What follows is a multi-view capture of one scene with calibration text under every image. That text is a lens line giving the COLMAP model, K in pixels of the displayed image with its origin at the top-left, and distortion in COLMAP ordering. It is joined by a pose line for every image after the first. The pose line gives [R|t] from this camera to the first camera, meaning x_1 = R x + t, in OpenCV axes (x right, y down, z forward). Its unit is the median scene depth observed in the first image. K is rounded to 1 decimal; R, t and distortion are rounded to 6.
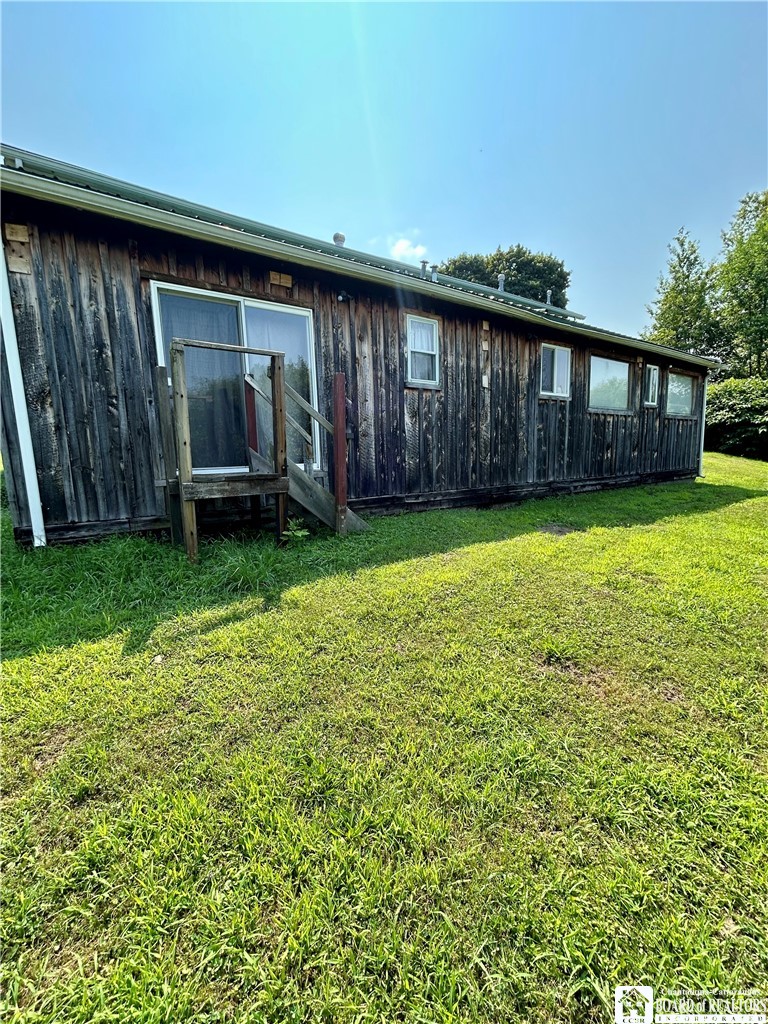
lens RADIAL K [[413.0, 0, 384.0], [0, 413.0, 512.0], [0, 0, 1]] dist [-0.001418, 0.000164]
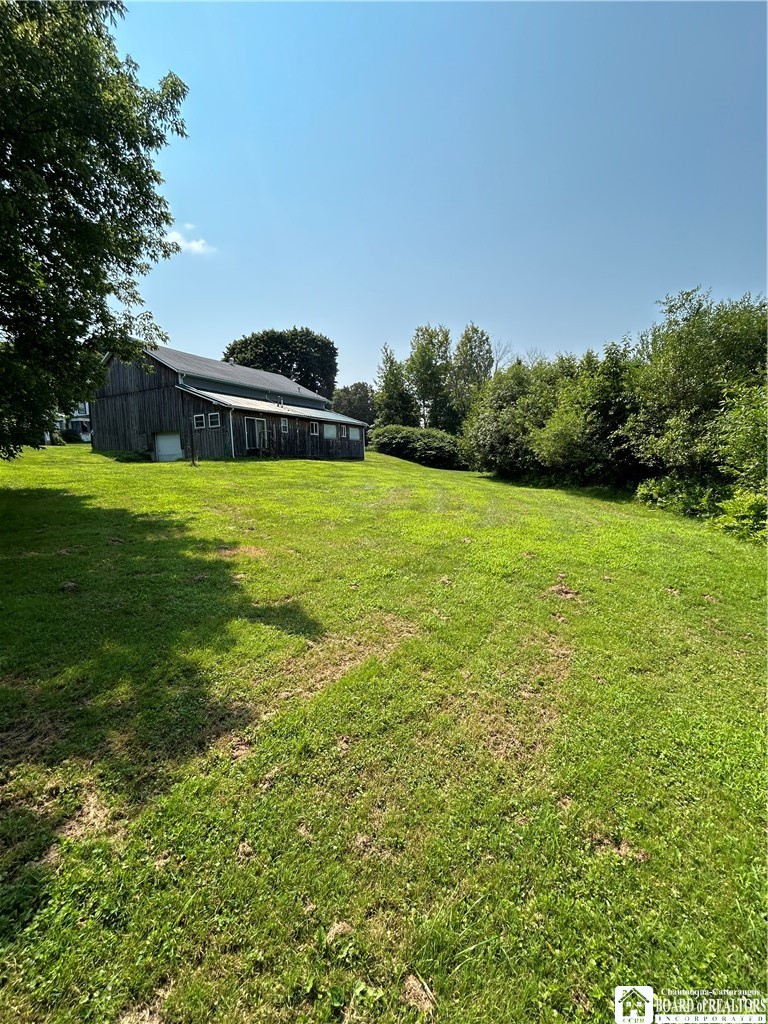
lens RADIAL K [[413.0, 0, 384.0], [0, 413.0, 512.0], [0, 0, 1]] dist [-0.001418, 0.000164]
pose [[0.892342, -0.038785, 0.449690, -0.544142], [0.048914, 0.998743, -0.010923, 0.365005], [-0.448701, 0.031744, 0.893118, -1.908065]]
